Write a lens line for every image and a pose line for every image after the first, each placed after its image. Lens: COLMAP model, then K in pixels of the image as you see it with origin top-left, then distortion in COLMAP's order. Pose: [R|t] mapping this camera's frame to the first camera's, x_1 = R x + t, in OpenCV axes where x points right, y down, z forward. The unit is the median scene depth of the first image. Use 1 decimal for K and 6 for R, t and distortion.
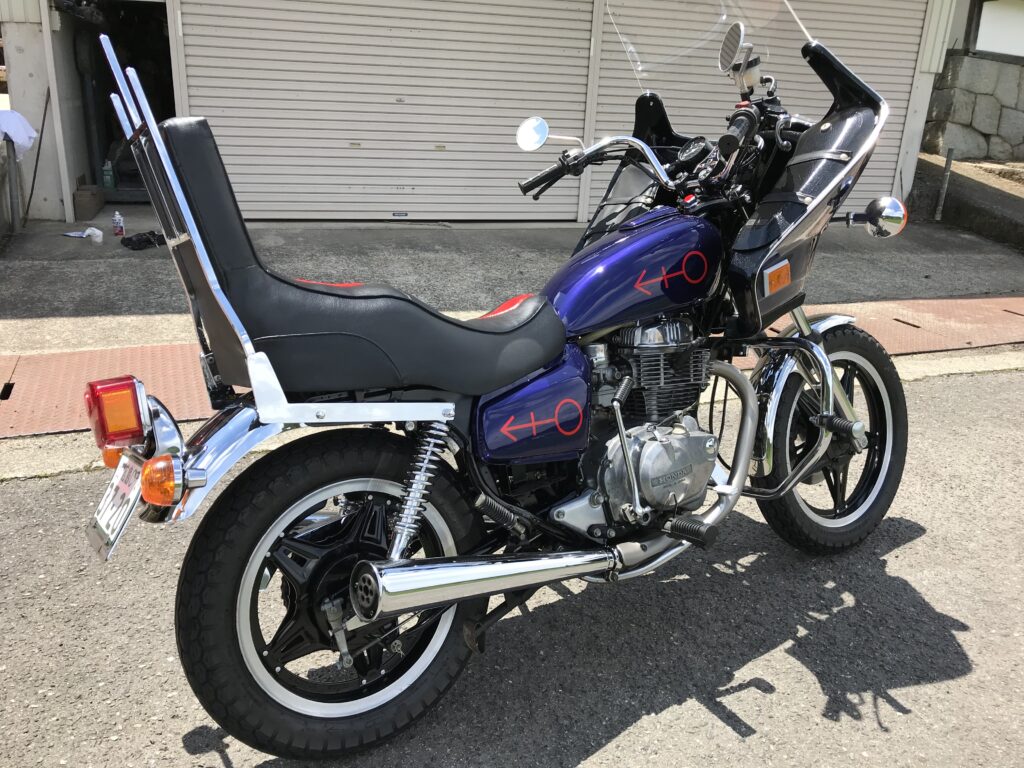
lens RADIAL K [[830.1, 0, 506.8], [0, 830.1, 378.5], [0, 0, 1]] dist [0.009982, 0.008979]
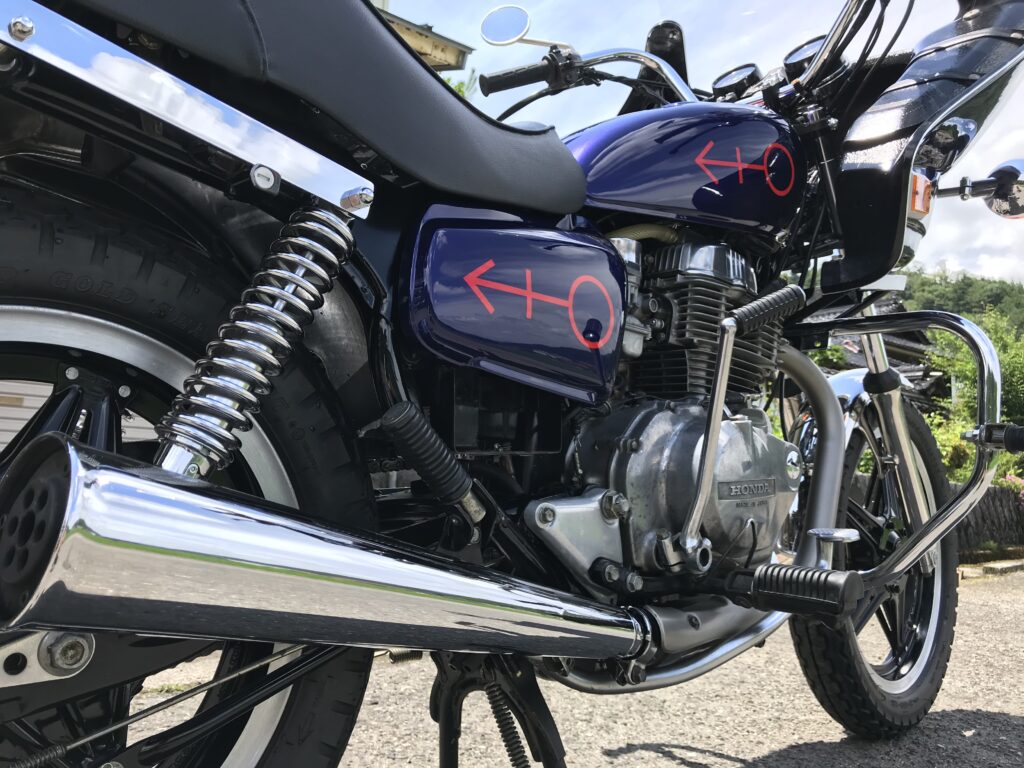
lens RADIAL K [[843.6, 0, 512.0], [0, 843.6, 384.0], [0, 0, 1]] dist [0.060526, -0.107193]
pose [[0.974237, 0.156989, 0.161918, -0.039795], [-0.115145, 0.963565, -0.241420, 0.189062], [-0.193919, 0.216556, 0.956817, 0.480628]]
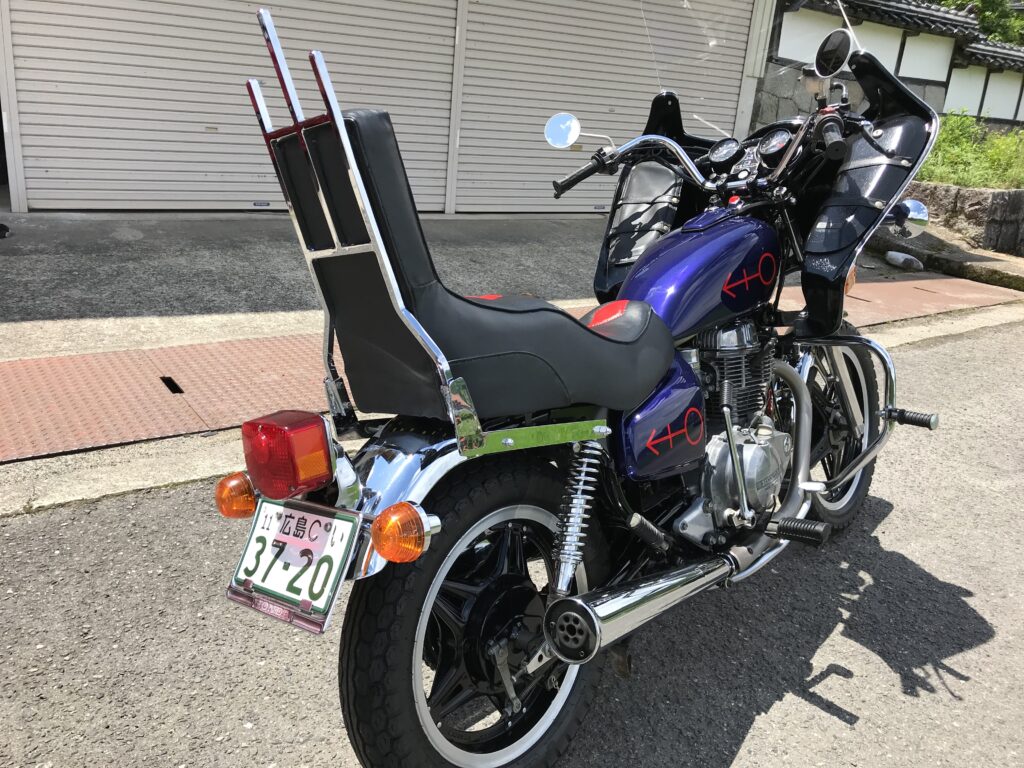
lens RADIAL K [[830.1, 0, 506.8], [0, 830.1, 378.5], [0, 0, 1]] dist [0.009982, 0.008979]
pose [[0.971351, -0.043194, 0.233690, -0.325113], [0.039849, 0.999025, 0.019020, -0.032822], [-0.234284, -0.009163, 0.972125, 0.088567]]
